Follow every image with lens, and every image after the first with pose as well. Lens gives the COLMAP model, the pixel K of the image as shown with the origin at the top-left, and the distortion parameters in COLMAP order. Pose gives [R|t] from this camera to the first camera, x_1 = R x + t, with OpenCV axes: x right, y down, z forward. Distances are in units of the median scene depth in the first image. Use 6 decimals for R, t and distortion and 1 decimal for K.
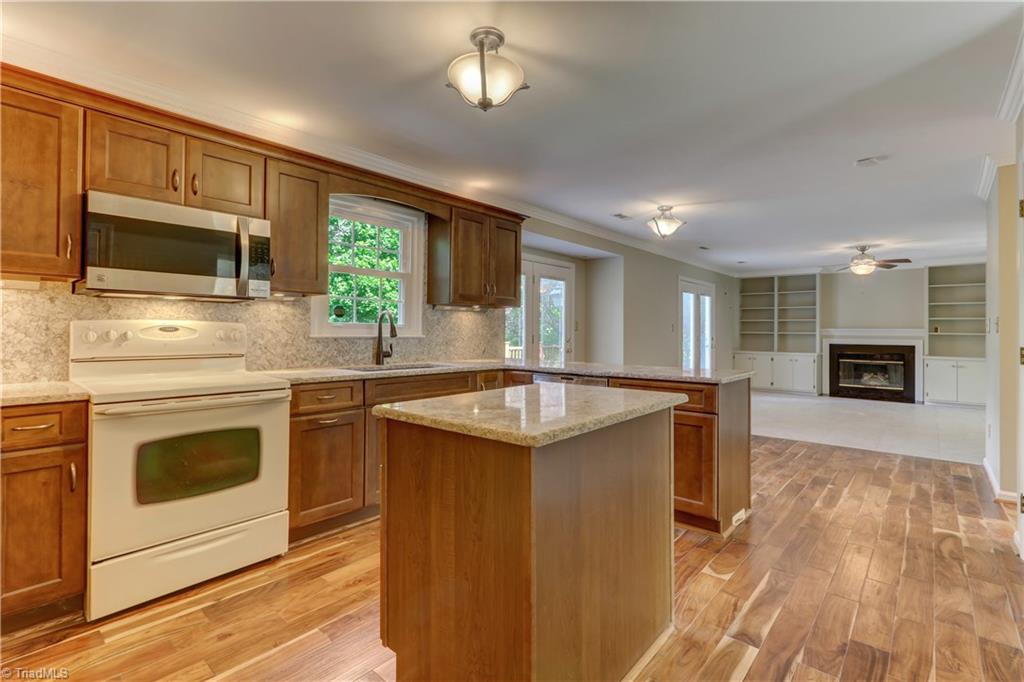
lens RADIAL K [[485.5, 0, 497.6], [0, 485.5, 327.8], [0, 0, 1]] dist [-0.012514, 0.003713]
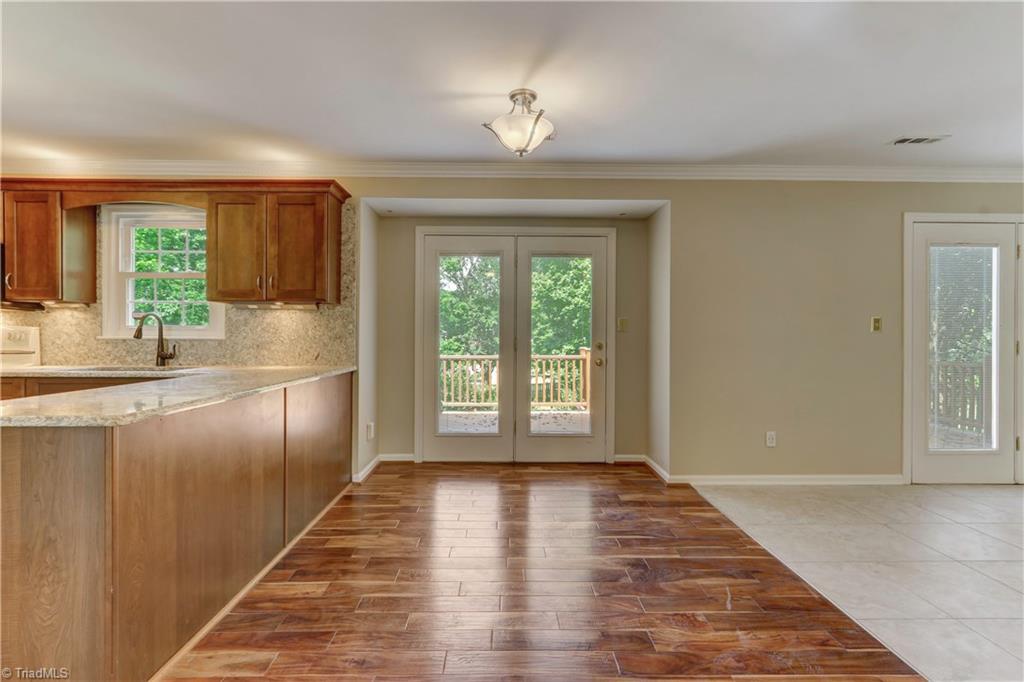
lens RADIAL K [[485.5, 0, 509.4], [0, 485.5, 336.6], [0, 0, 1]] dist [-0.012514, 0.003713]
pose [[0.674565, -0.002729, -0.738210, 0.873837], [0.007586, 0.999966, 0.003236, 0.014903], [0.738176, -0.007783, 0.674563, 0.755208]]
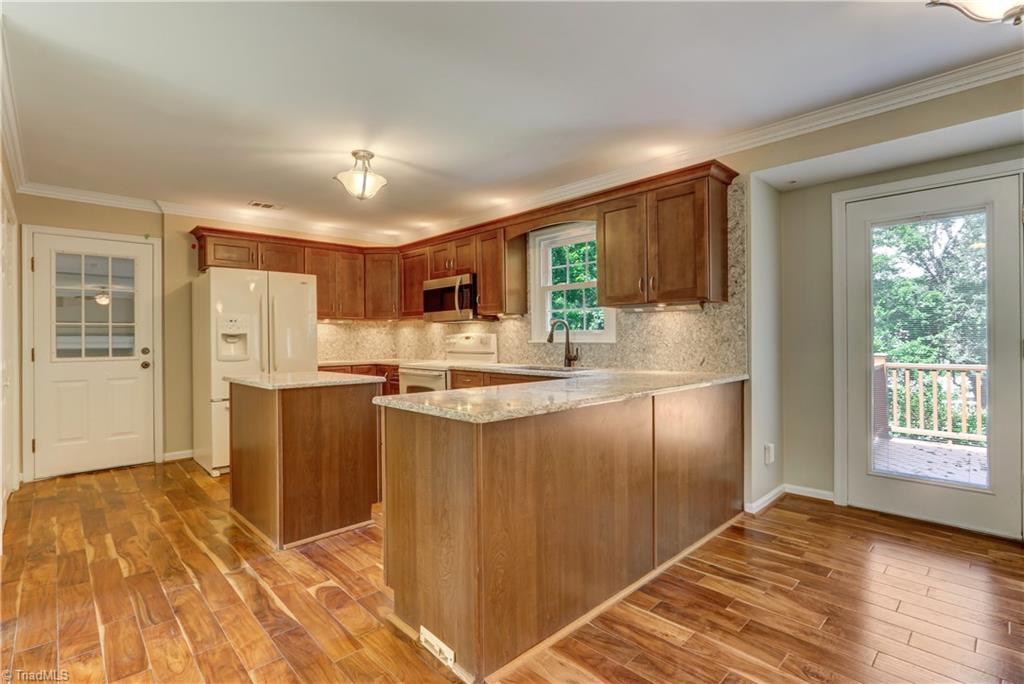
lens RADIAL K [[485.5, 0, 509.1], [0, 485.5, 336.9], [0, 0, 1]] dist [-0.012514, 0.003713]
pose [[-0.087911, -0.010134, -0.996077, 0.802843], [0.015039, 0.999821, -0.011500, 0.014978], [0.996015, -0.015991, -0.087743, 0.848465]]
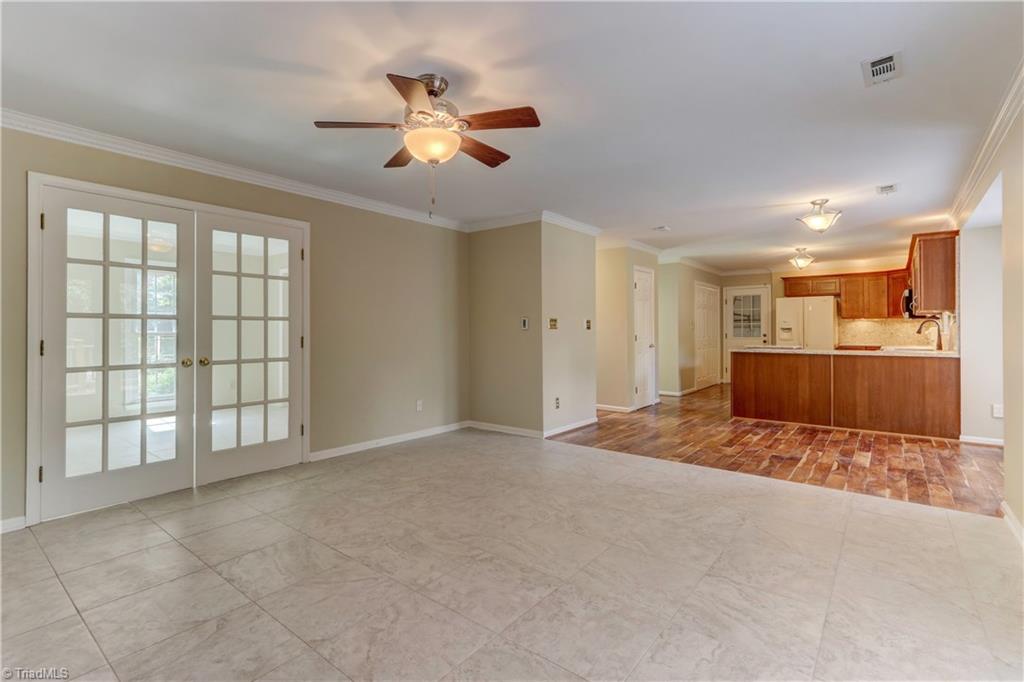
lens RADIAL K [[485.5, 0, 509.5], [0, 485.5, 333.3], [0, 0, 1]] dist [-0.012514, 0.003713]
pose [[-0.998119, -0.006254, -0.060986, 1.157313], [-0.006042, 0.999975, -0.003666, 0.025769], [0.061007, -0.003291, -0.998132, 2.043063]]
